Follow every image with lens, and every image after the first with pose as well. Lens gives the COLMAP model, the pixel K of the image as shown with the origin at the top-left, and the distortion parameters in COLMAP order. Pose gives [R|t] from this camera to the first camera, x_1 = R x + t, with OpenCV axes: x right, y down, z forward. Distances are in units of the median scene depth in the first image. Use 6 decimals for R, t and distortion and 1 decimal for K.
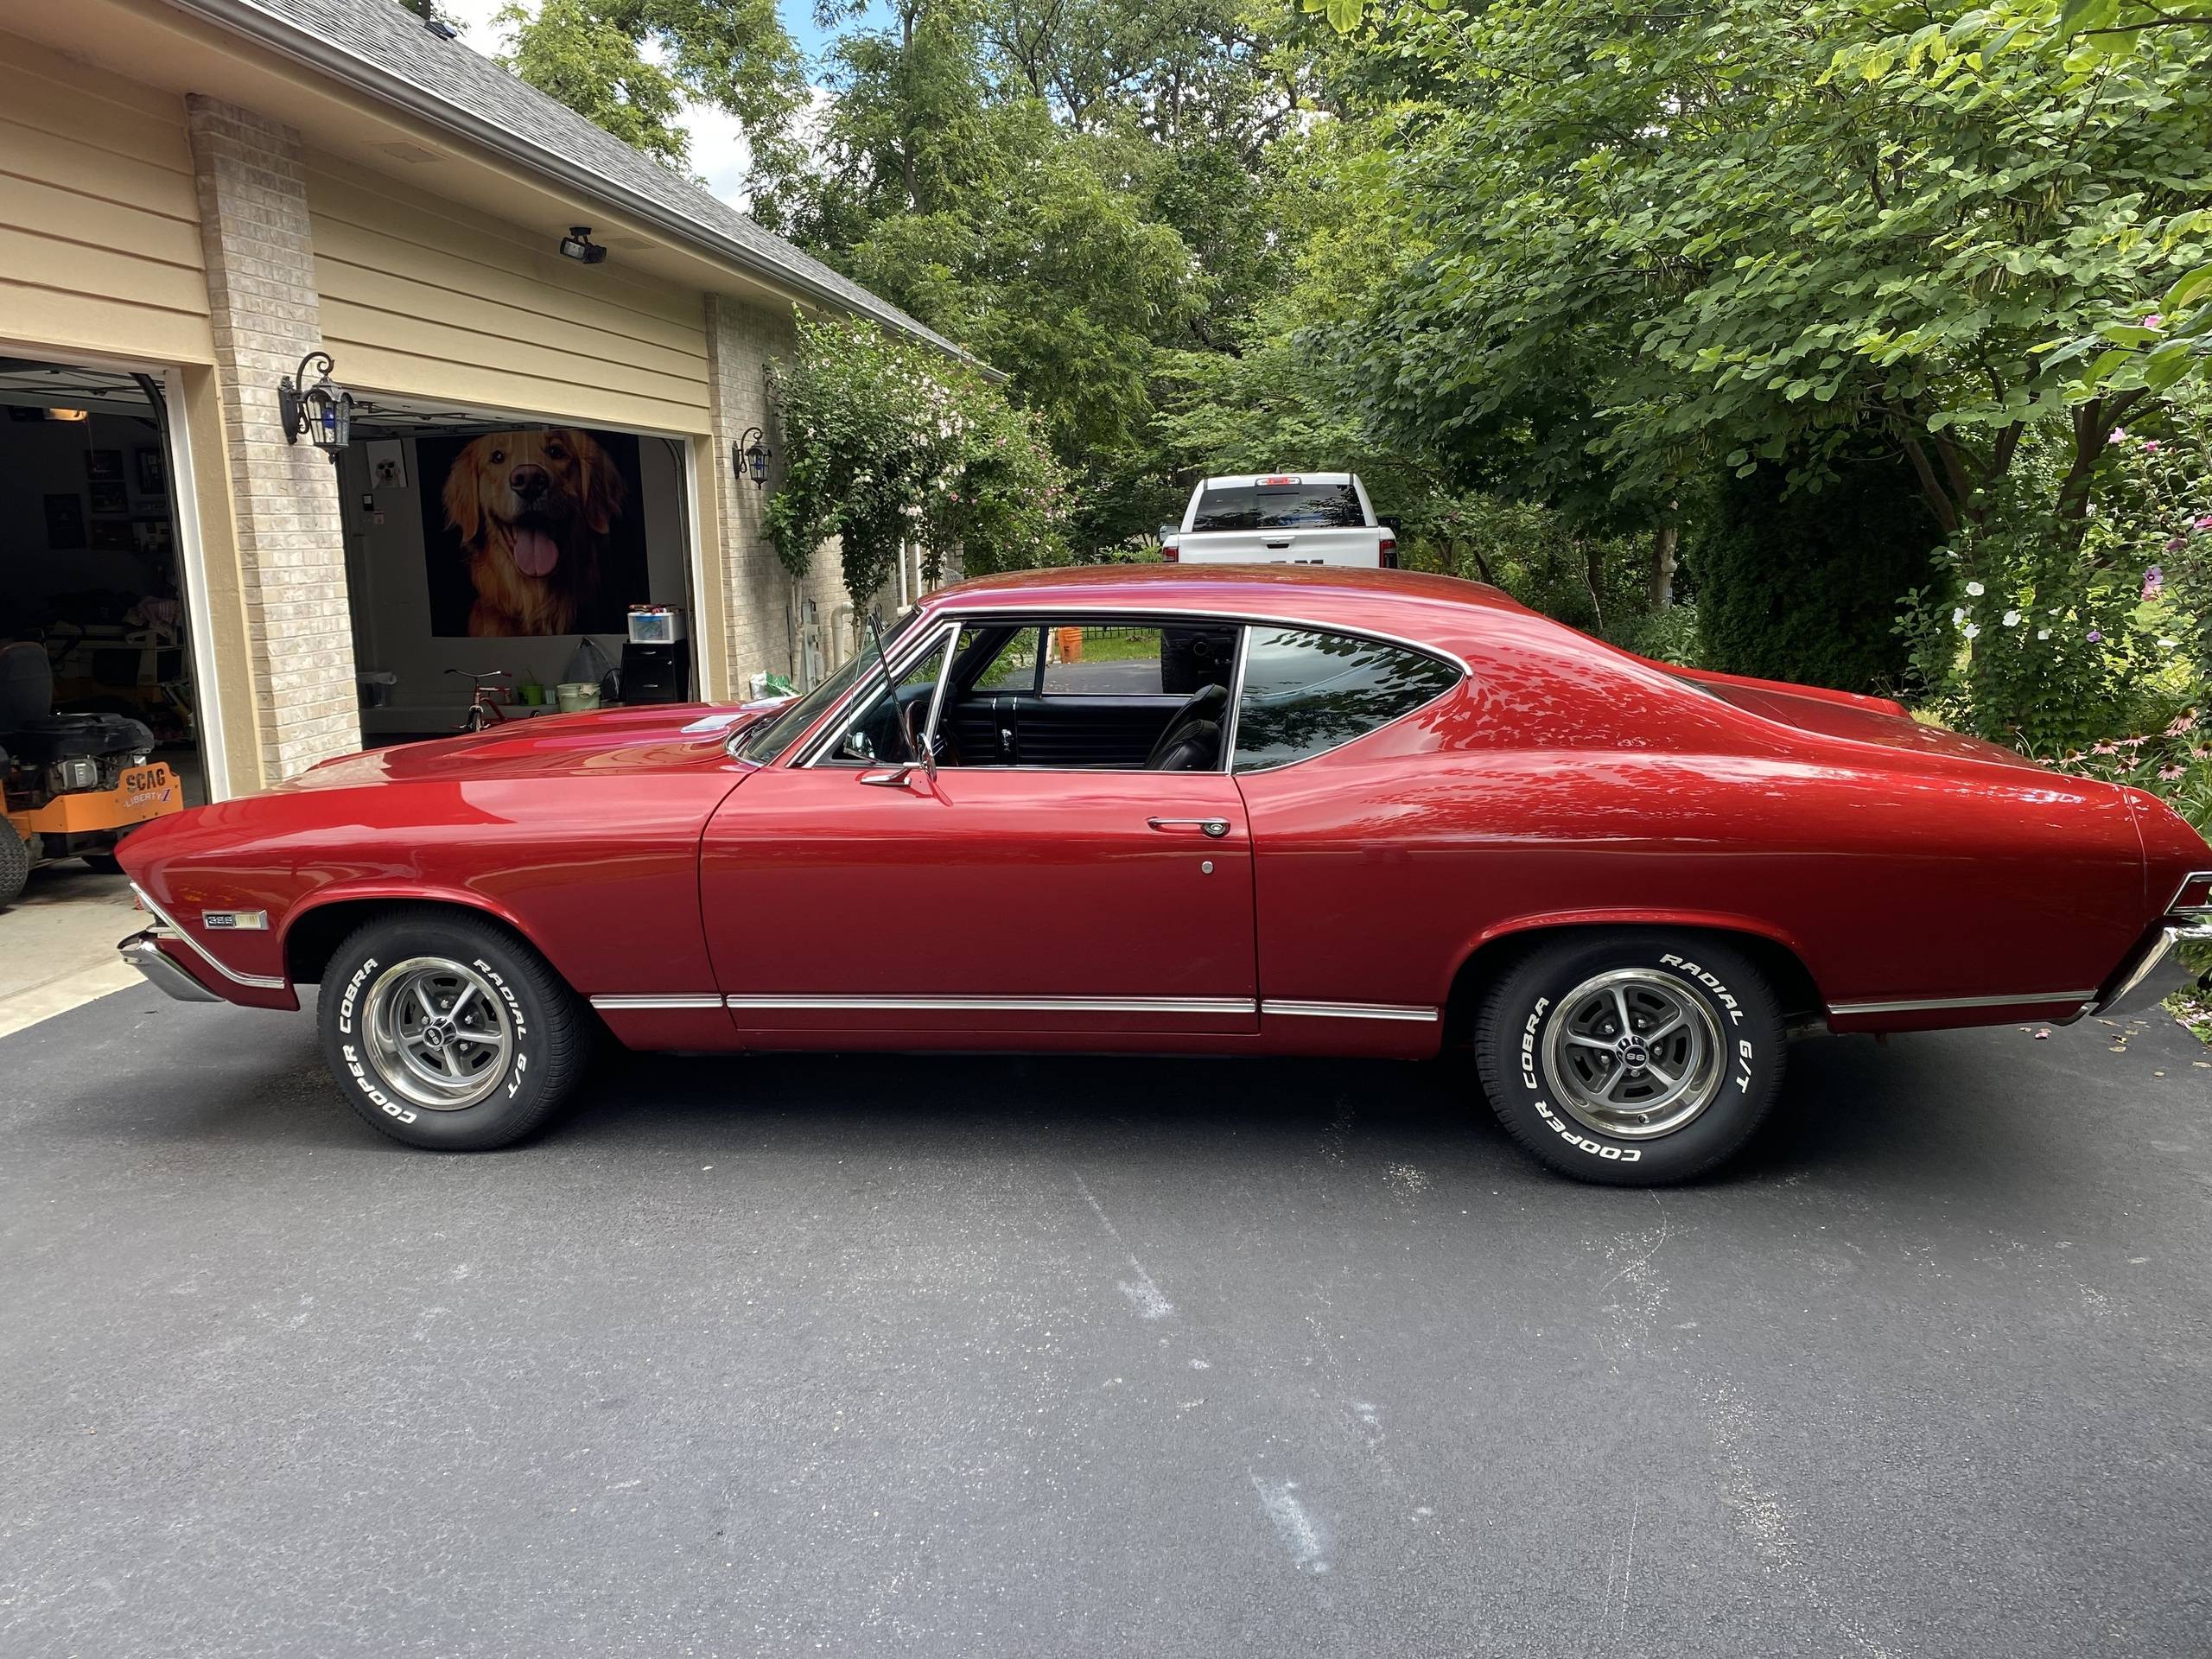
lens RADIAL K [[1785.1, 0, 1168.6], [0, 1785.1, 834.5], [0, 0, 1]] dist [0.014563, -0.003293]
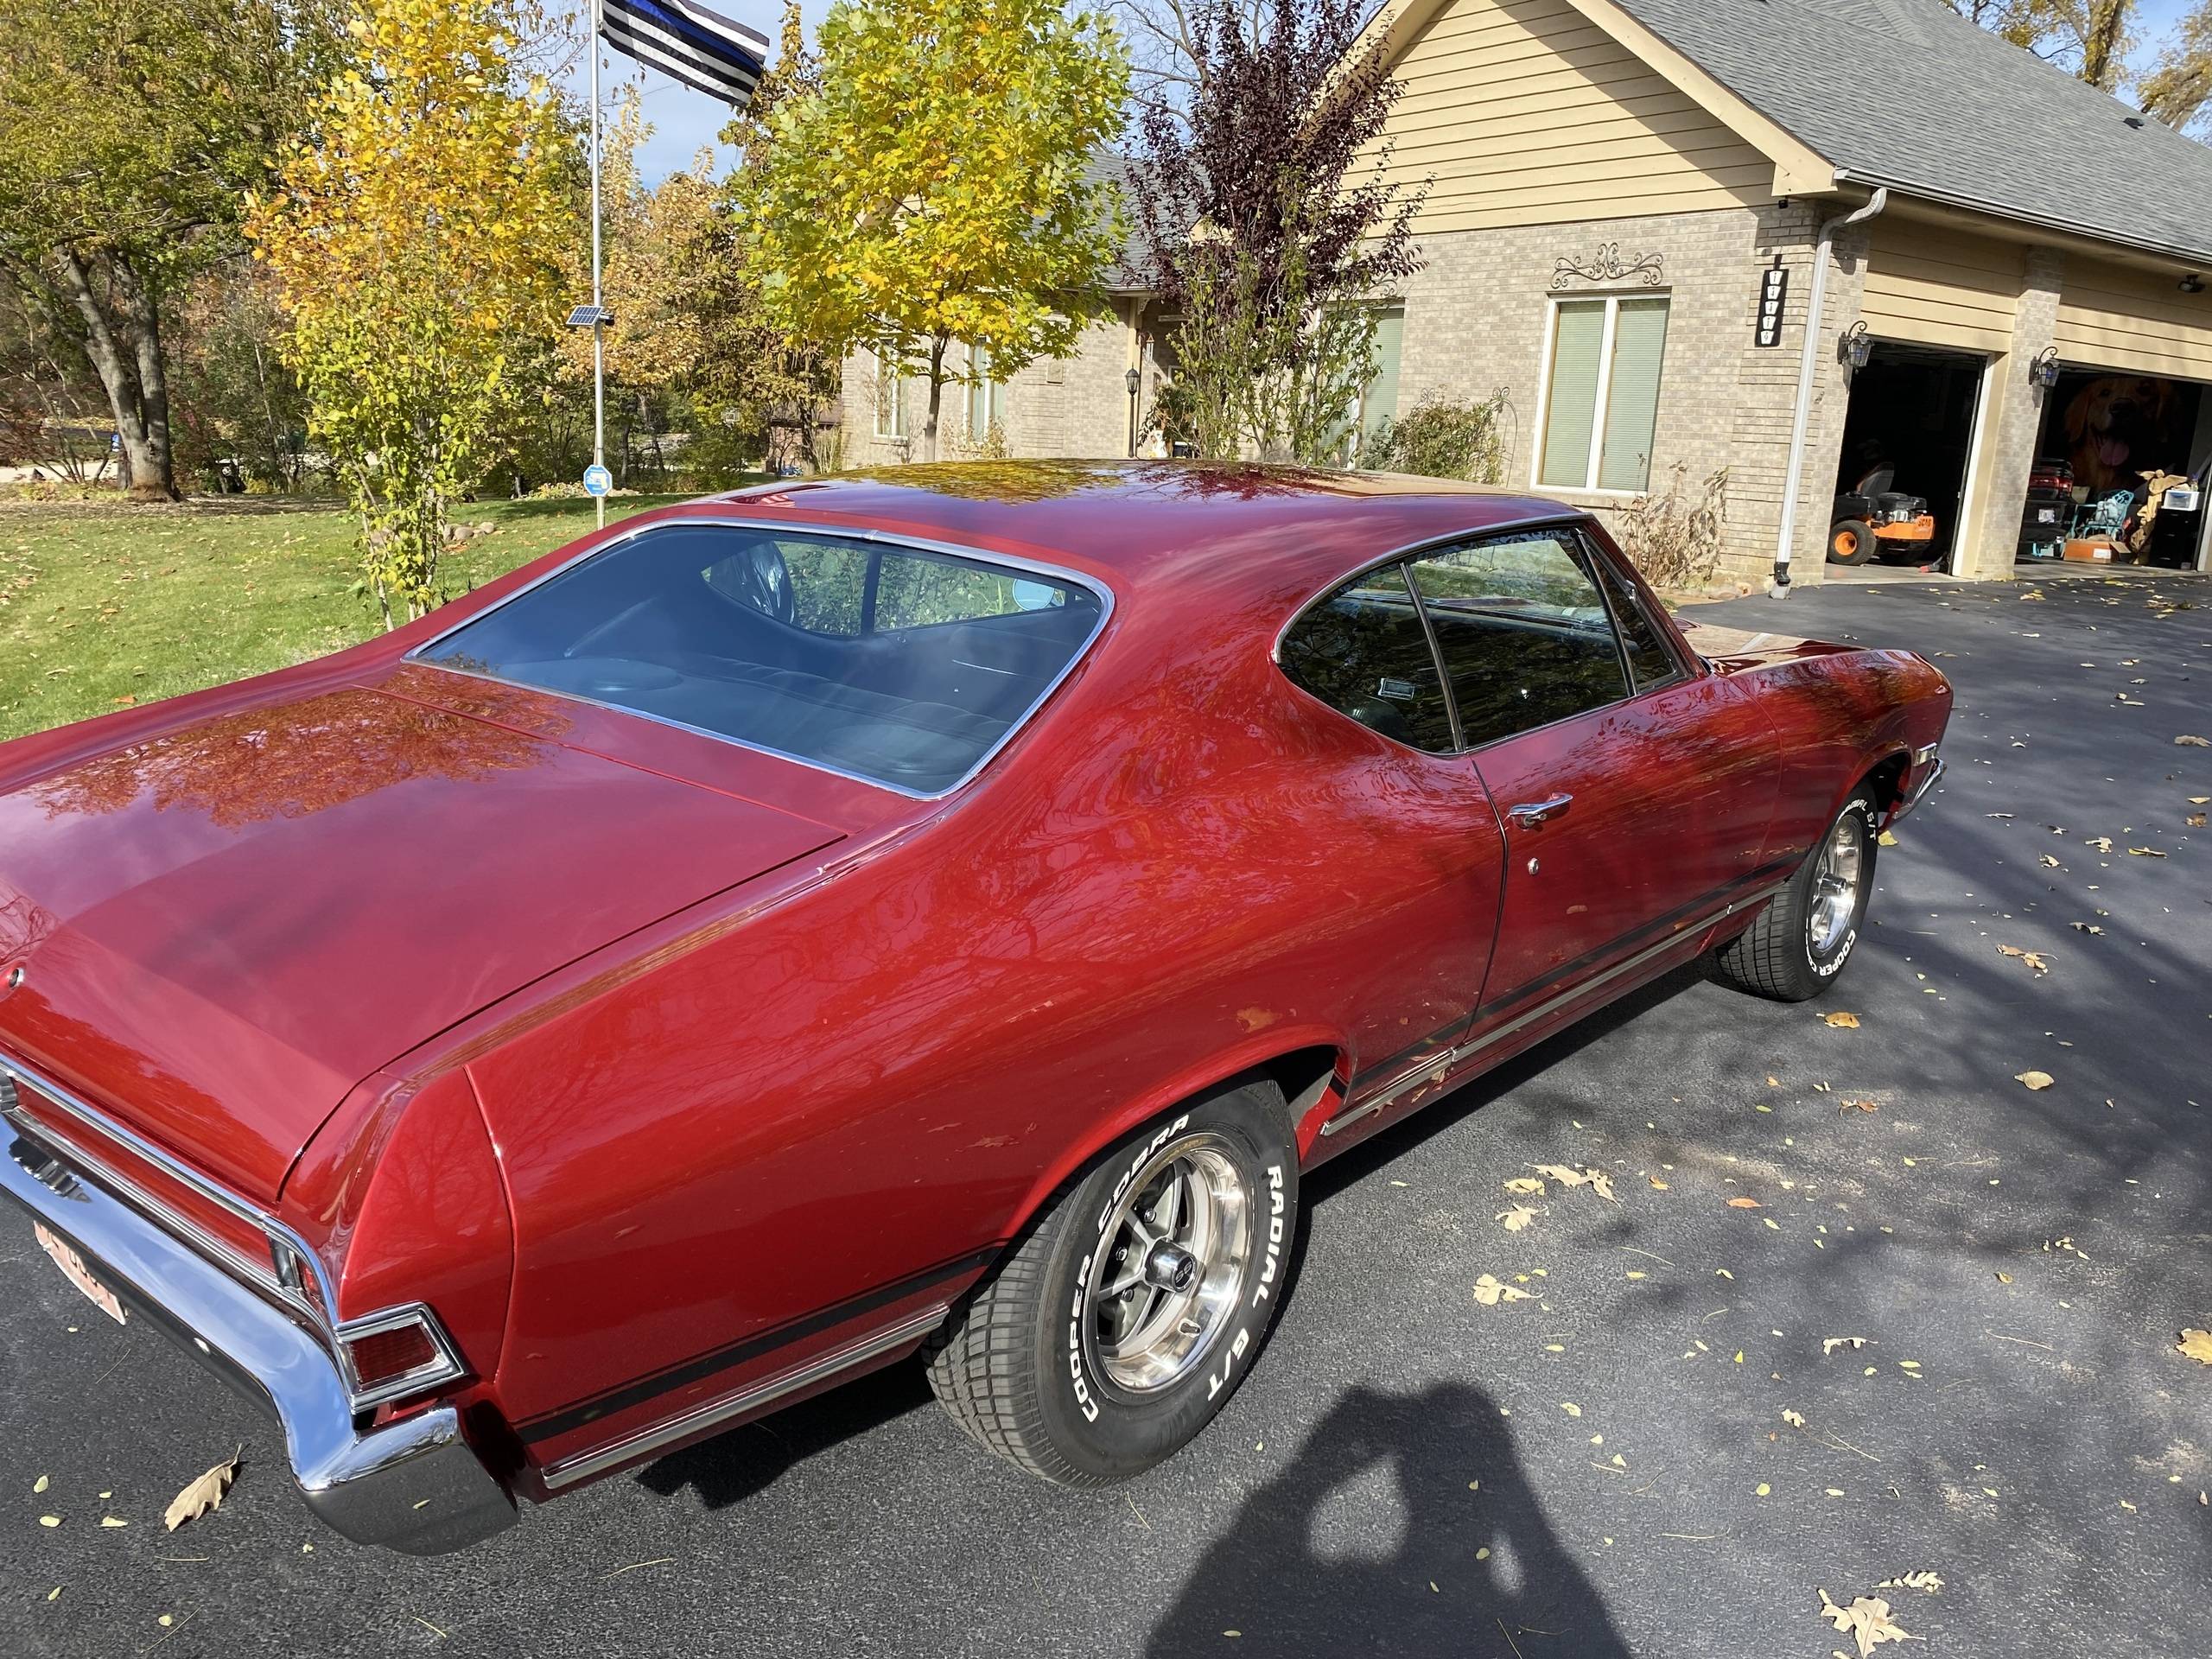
lens RADIAL K [[1785.1, 0, 1168.6], [0, 1785.1, 834.5], [0, 0, 1]] dist [0.014563, -0.003293]
pose [[0.695235, 0.221416, -0.683830, 0.352556], [-0.193830, 0.973880, 0.118268, 0.226492], [0.692155, 0.050323, 0.719992, -1.101421]]
